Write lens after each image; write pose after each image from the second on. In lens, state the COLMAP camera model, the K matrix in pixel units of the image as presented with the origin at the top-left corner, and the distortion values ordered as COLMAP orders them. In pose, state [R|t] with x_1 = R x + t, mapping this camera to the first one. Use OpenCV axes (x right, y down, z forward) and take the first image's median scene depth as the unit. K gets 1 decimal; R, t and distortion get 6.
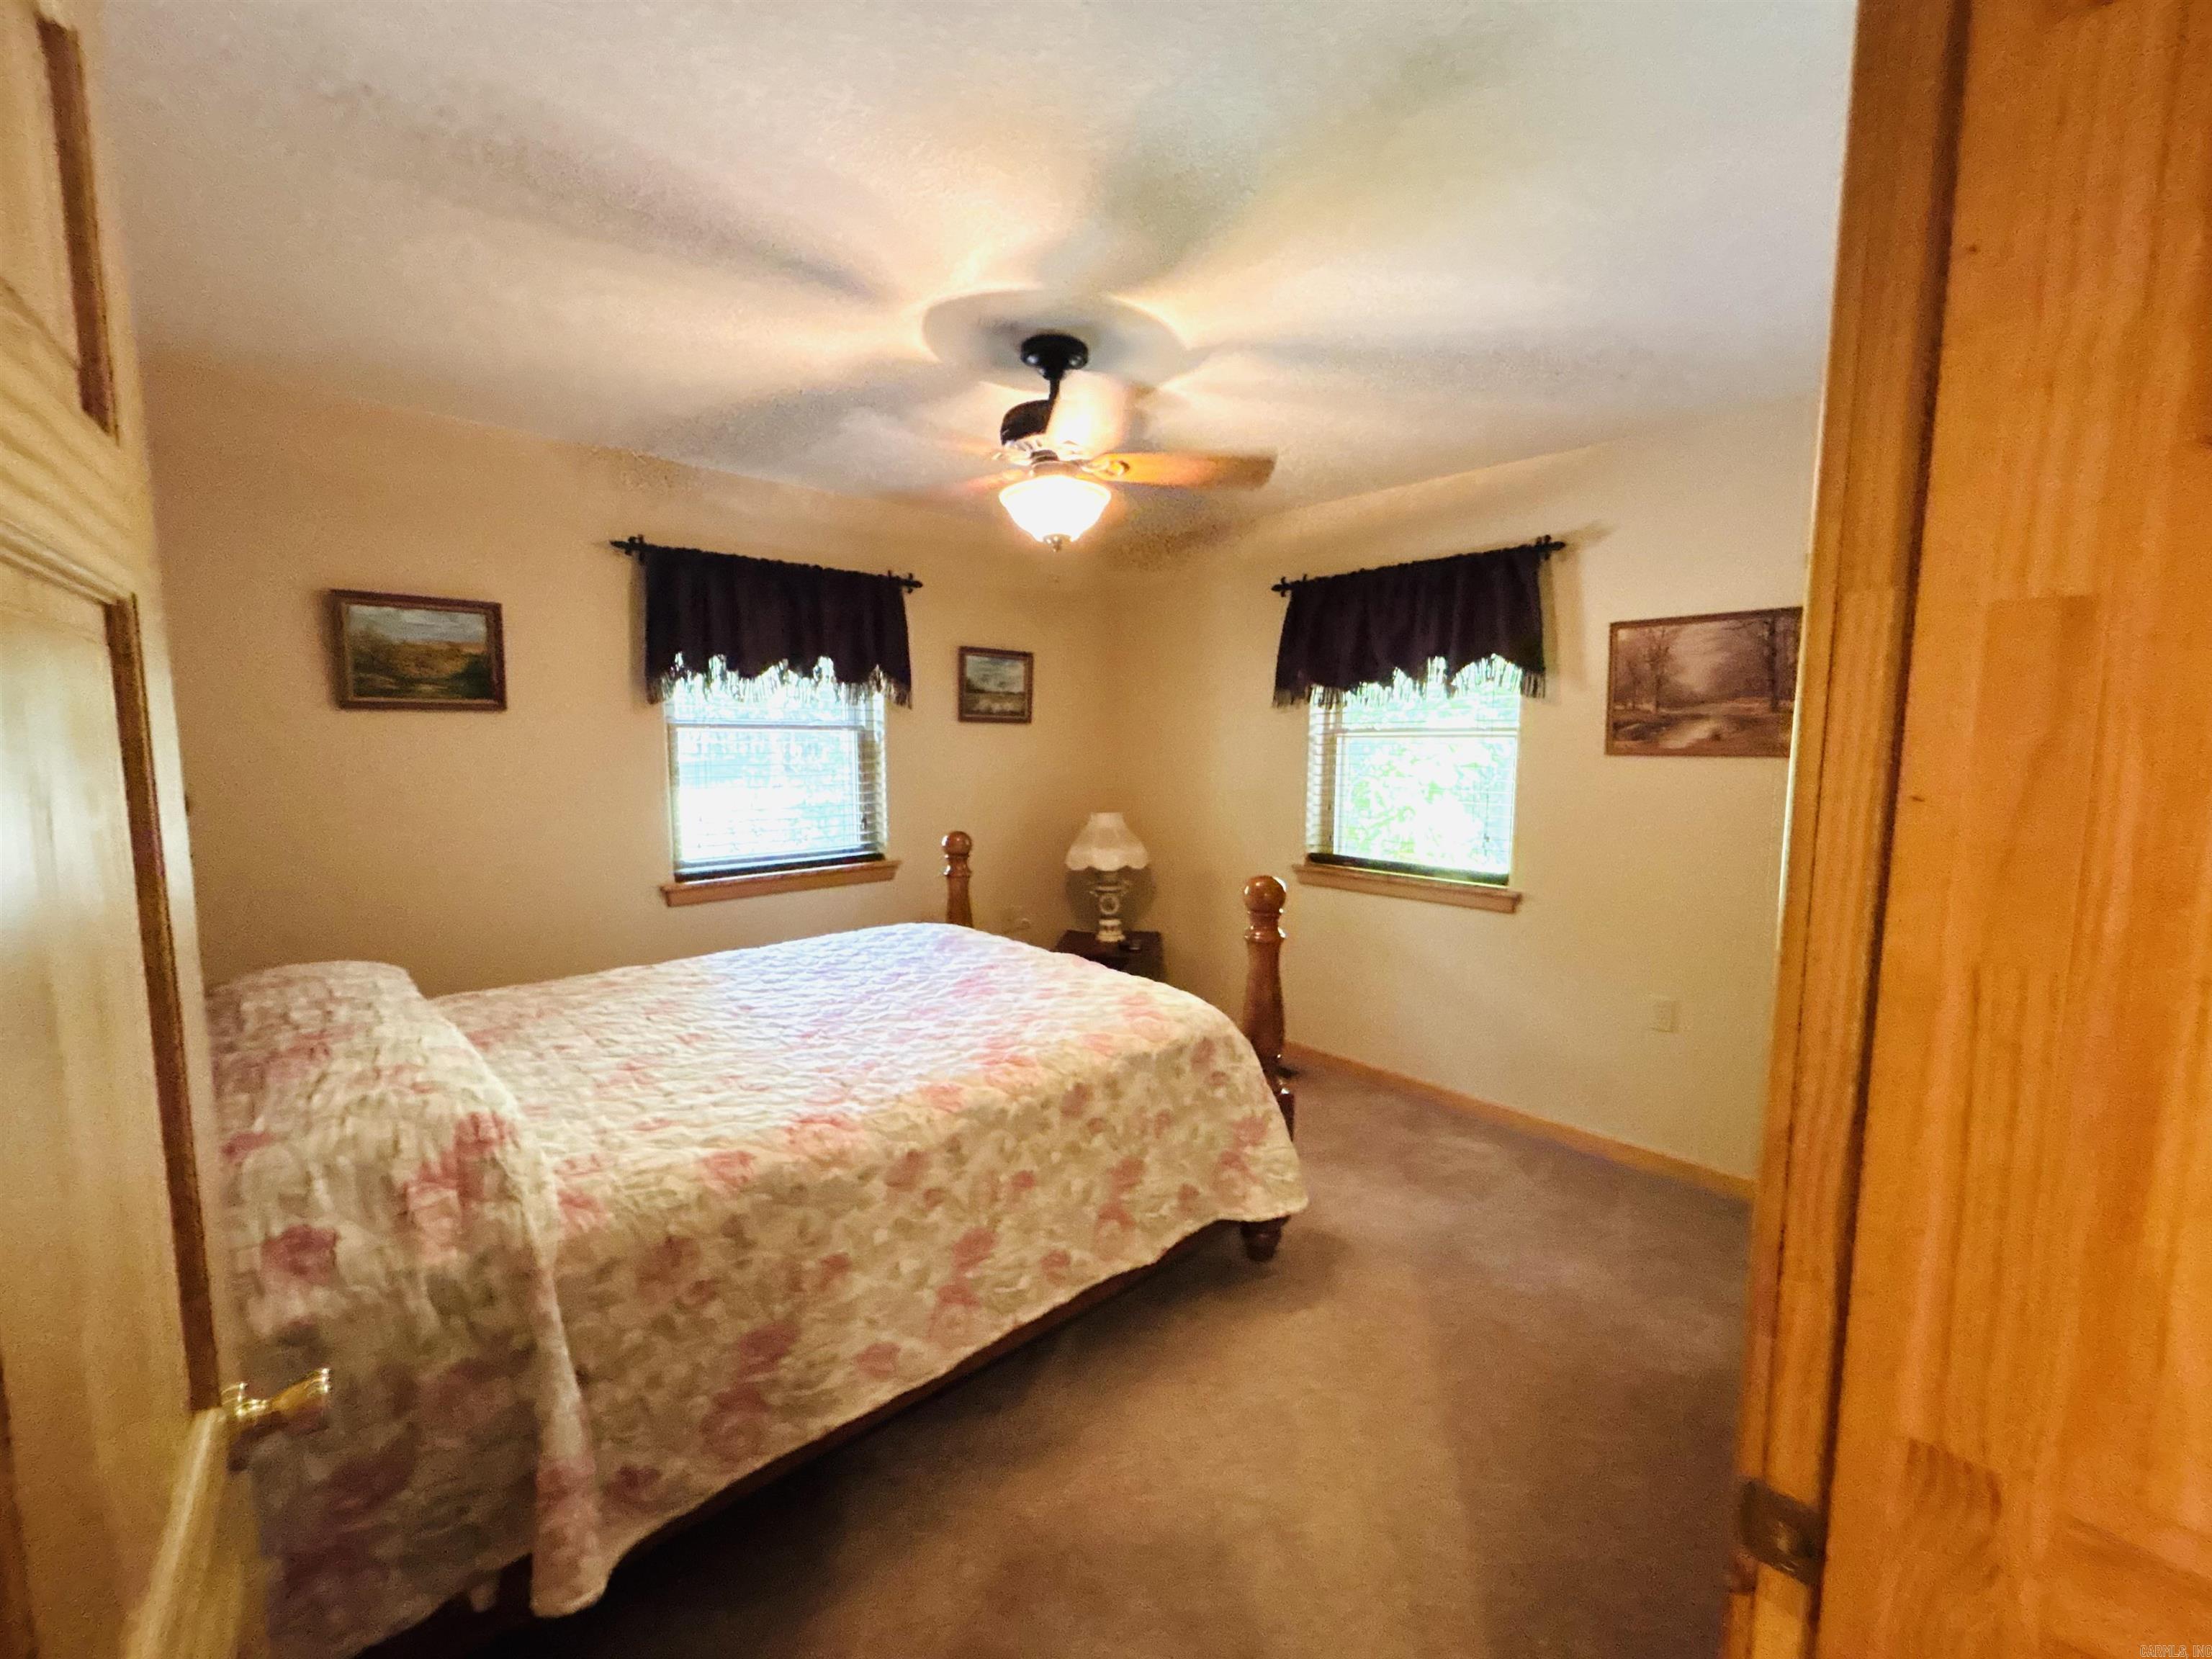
lens RADIAL K [[893.8, 0, 1104.4], [0, 893.8, 820.4], [0, 0, 1]] dist [0.000734, -0.000767]
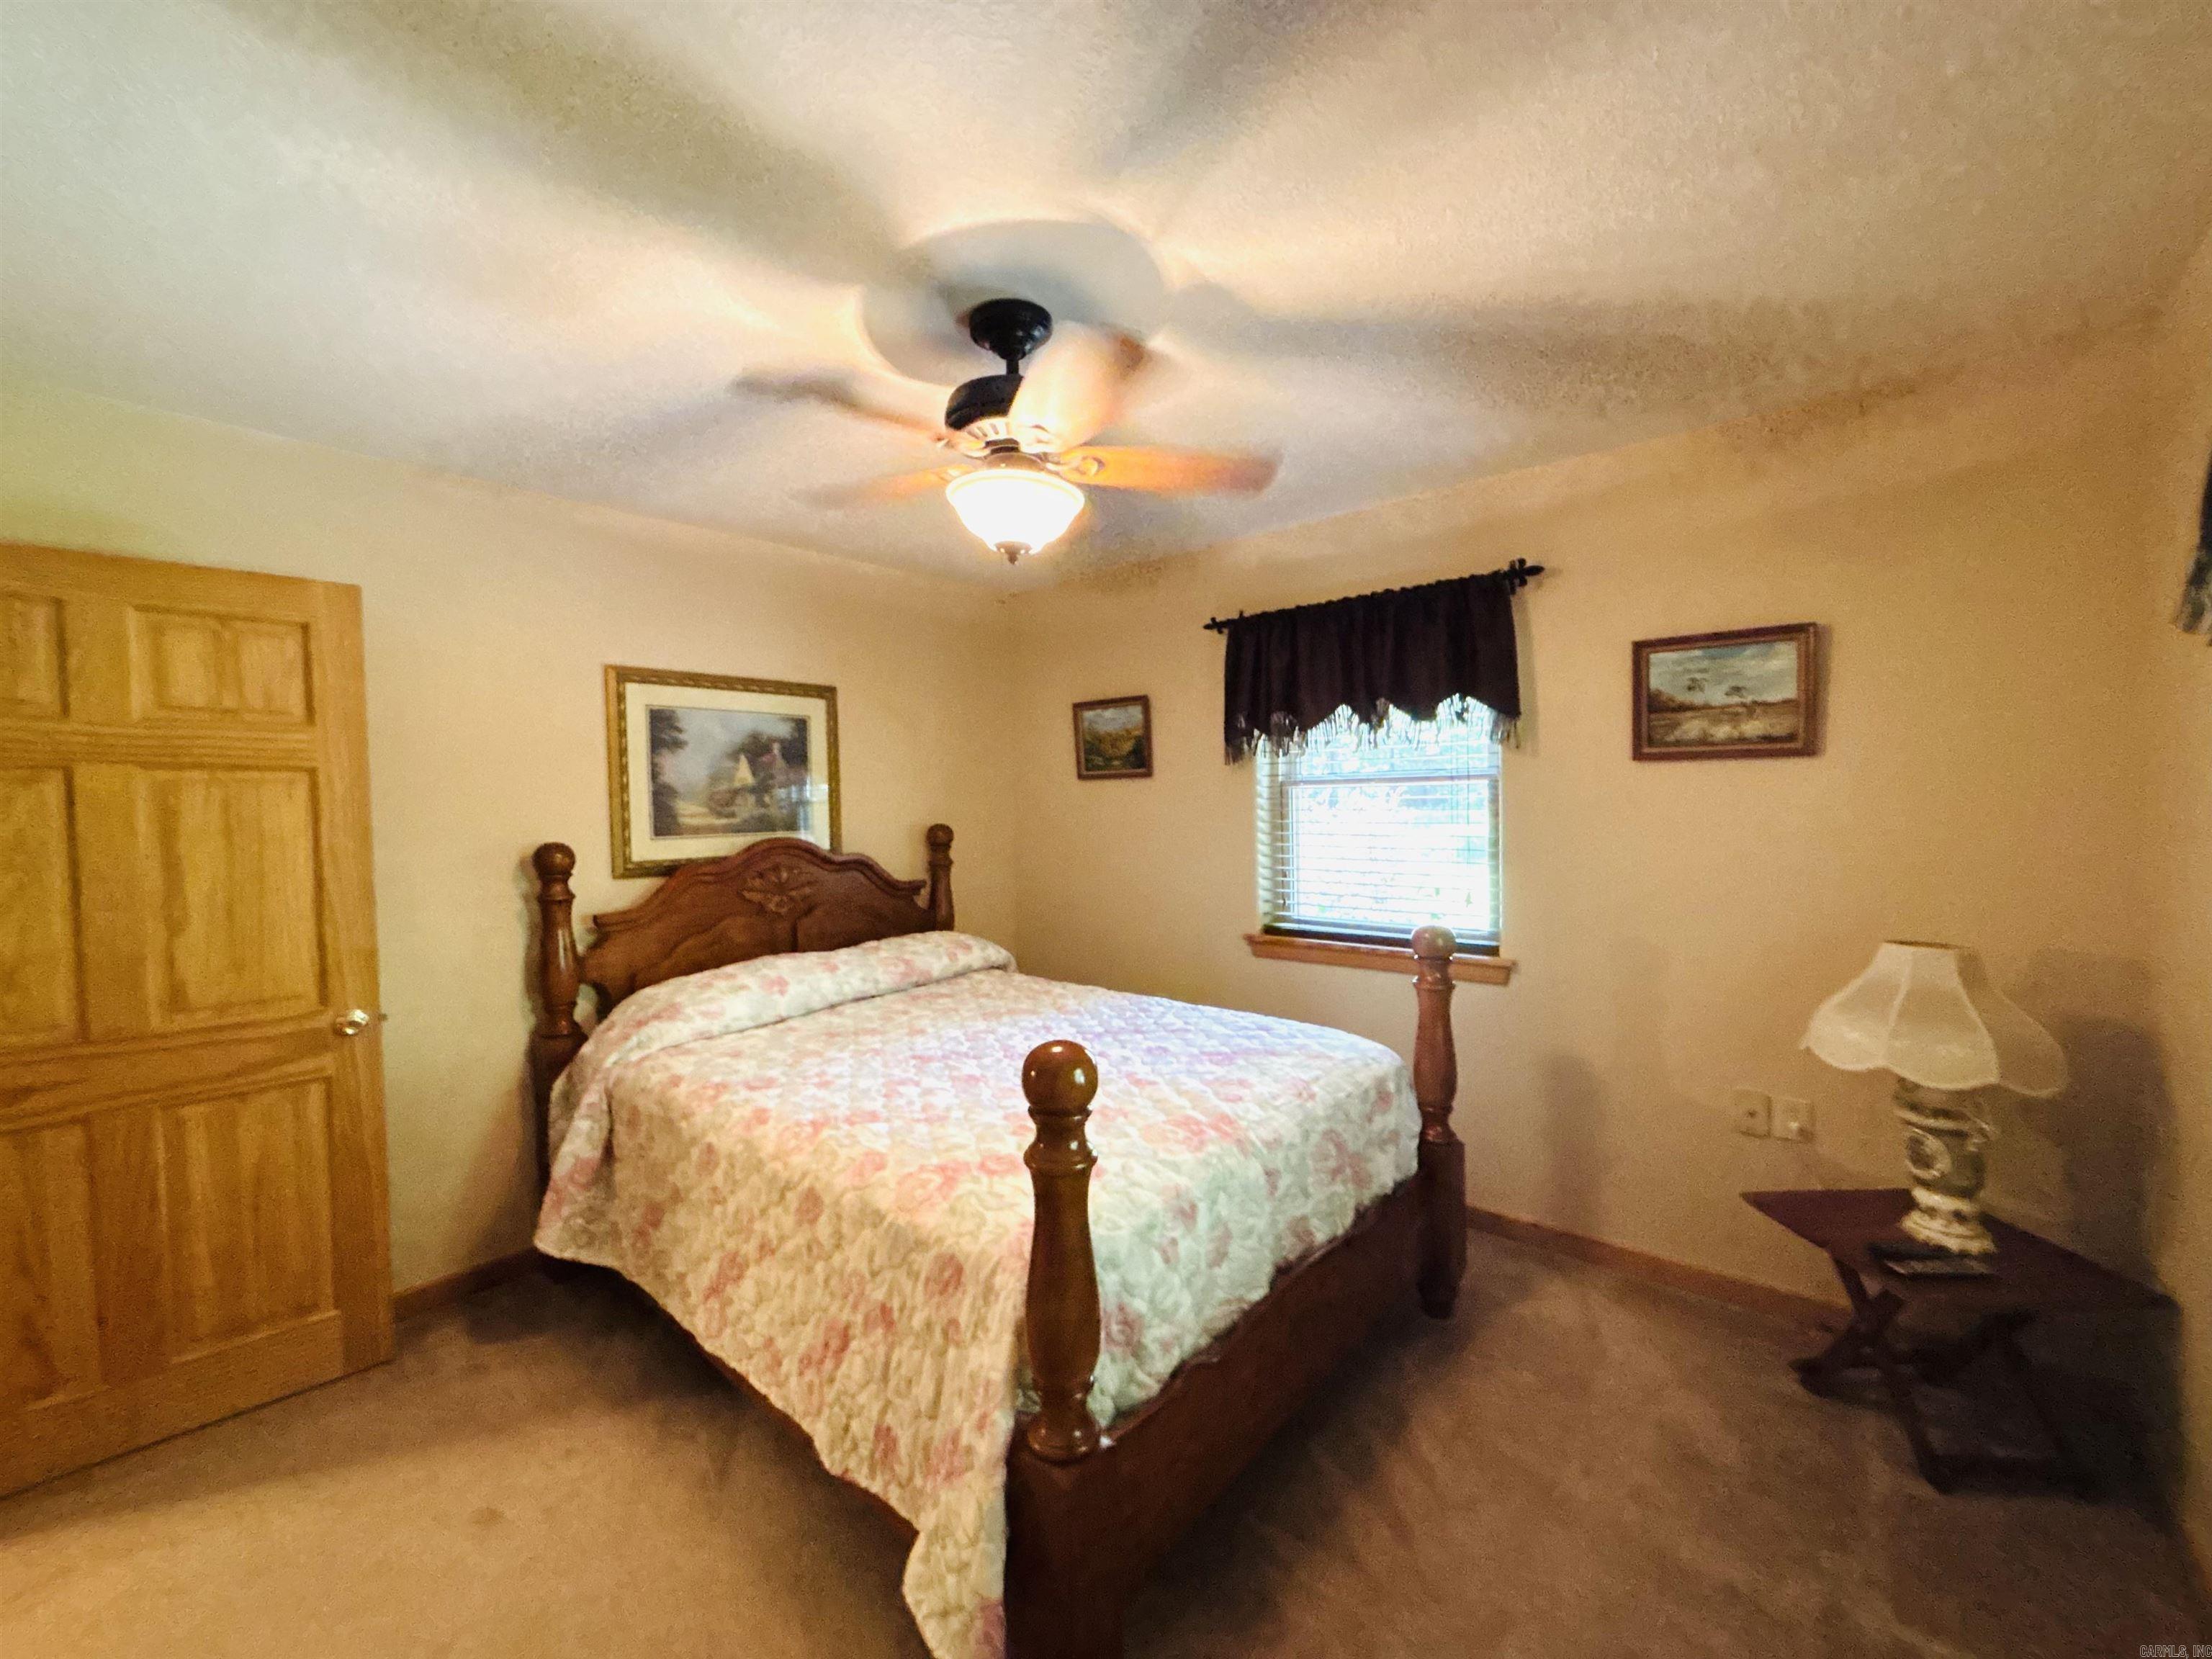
lens RADIAL K [[893.8, 0, 1104.4], [0, 893.8, 820.4], [0, 0, 1]] dist [0.000734, -0.000767]
pose [[0.080362, 0.028874, -0.996347, 0.498737], [-0.065821, 0.997552, 0.023600, -0.068011], [0.994590, 0.063684, 0.082066, 0.665546]]
